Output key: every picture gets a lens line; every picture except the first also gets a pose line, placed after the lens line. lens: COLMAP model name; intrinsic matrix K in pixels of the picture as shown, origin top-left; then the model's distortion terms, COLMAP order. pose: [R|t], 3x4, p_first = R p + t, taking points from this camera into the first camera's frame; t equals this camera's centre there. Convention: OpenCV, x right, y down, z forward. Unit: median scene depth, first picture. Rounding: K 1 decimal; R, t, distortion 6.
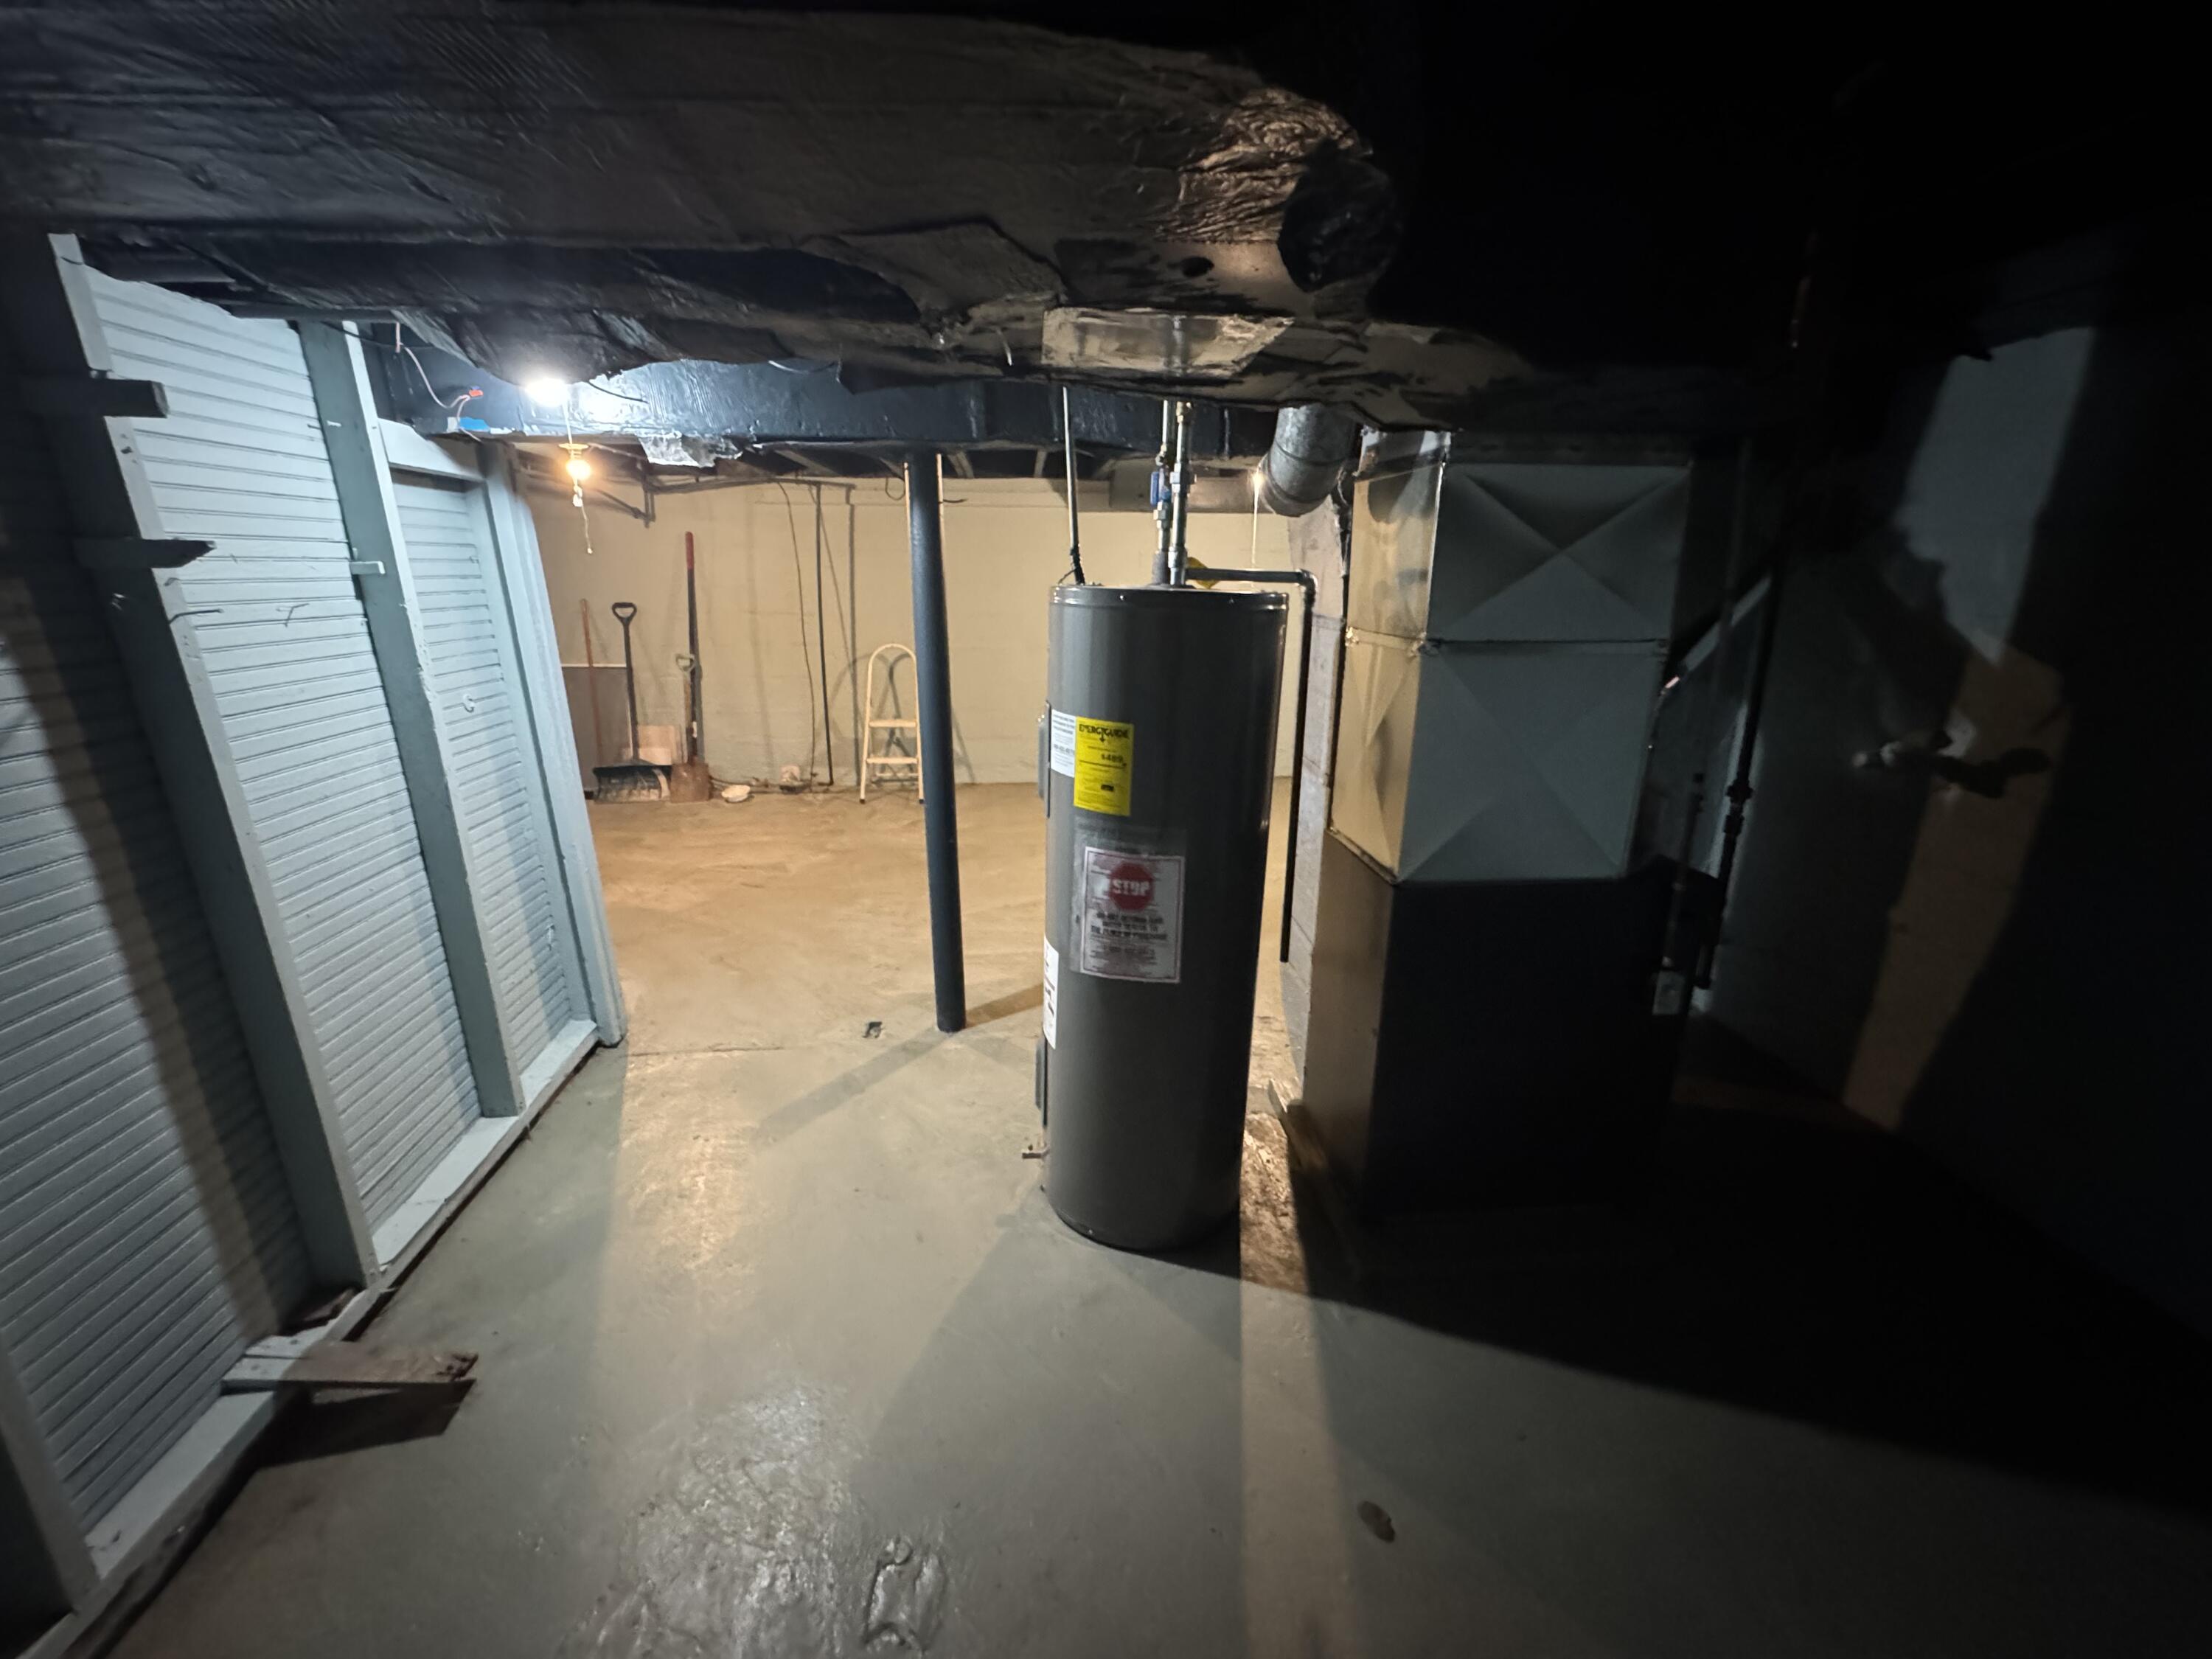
lens RADIAL K [[882.7, 0, 1104.4], [0, 882.7, 828.9], [0, 0, 1]] dist [-0.001845, 0.000067]
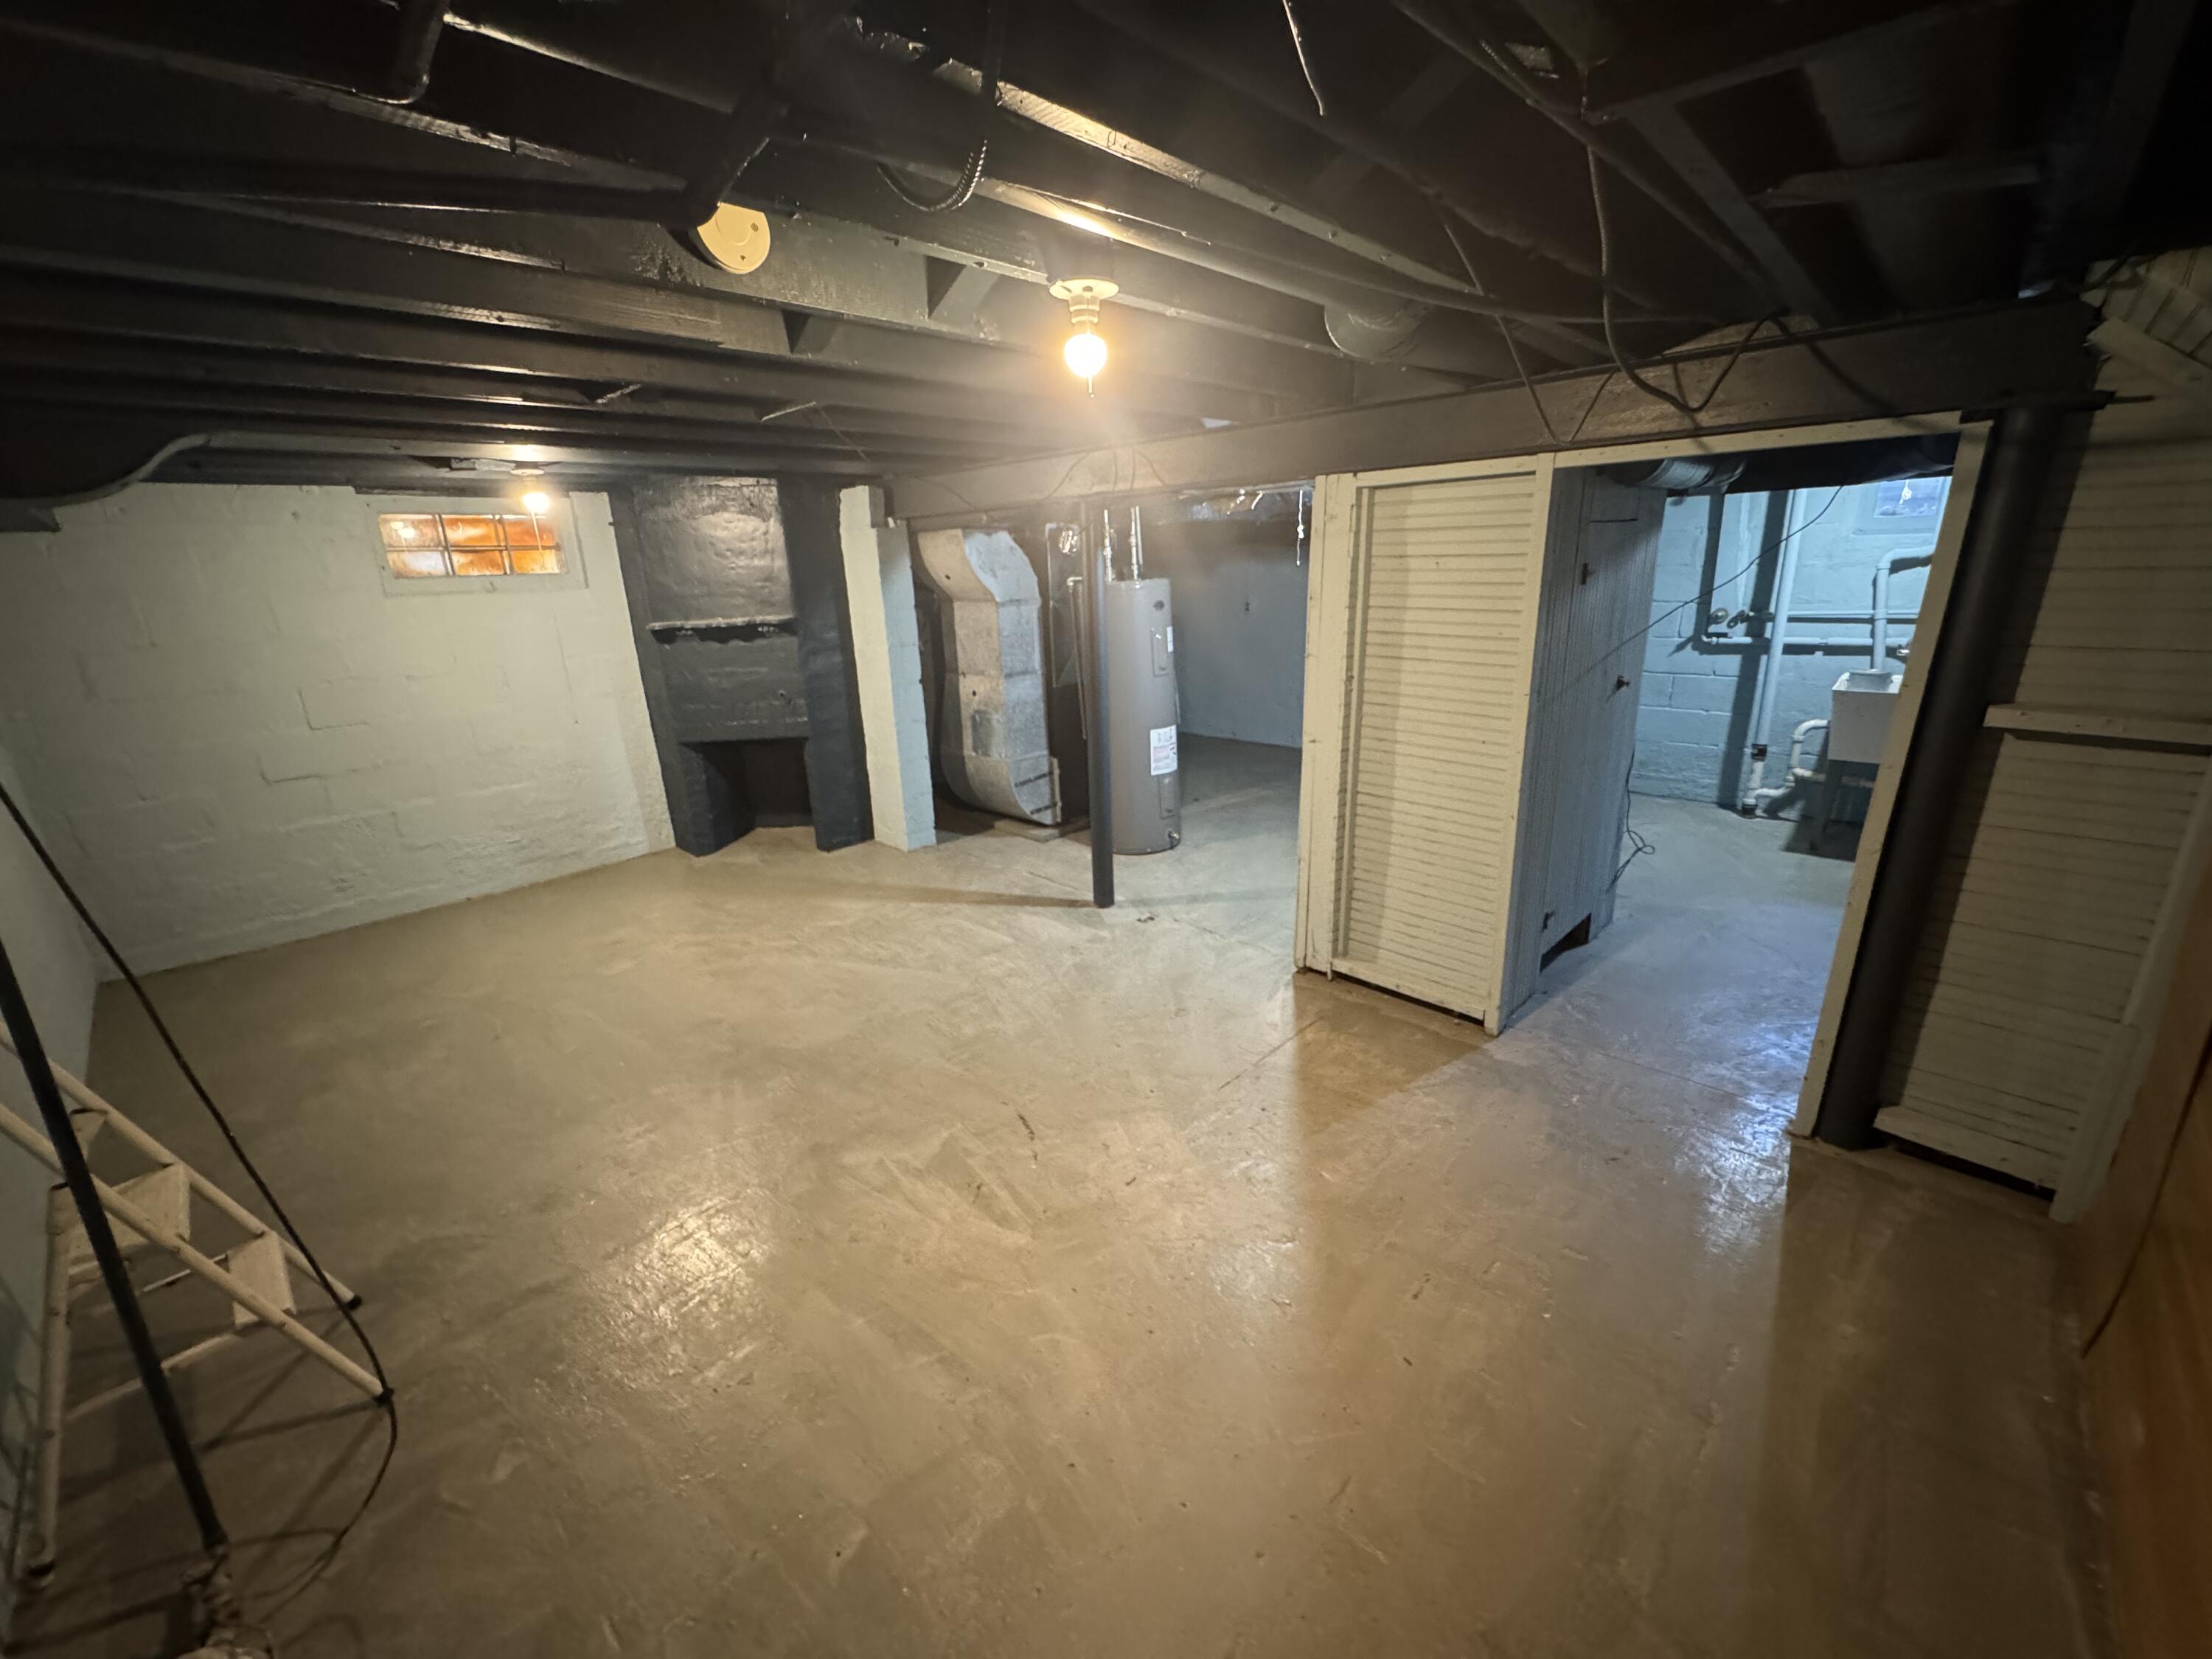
lens RADIAL K [[882.7, 0, 1104.4], [0, 882.7, 828.9], [0, 0, 1]] dist [-0.001845, 0.000067]
pose [[-0.647002, -0.213343, 0.732033, -1.052692], [0.247085, 0.849590, 0.465989, -0.478266], [-0.721344, 0.482371, -0.496973, 1.469549]]
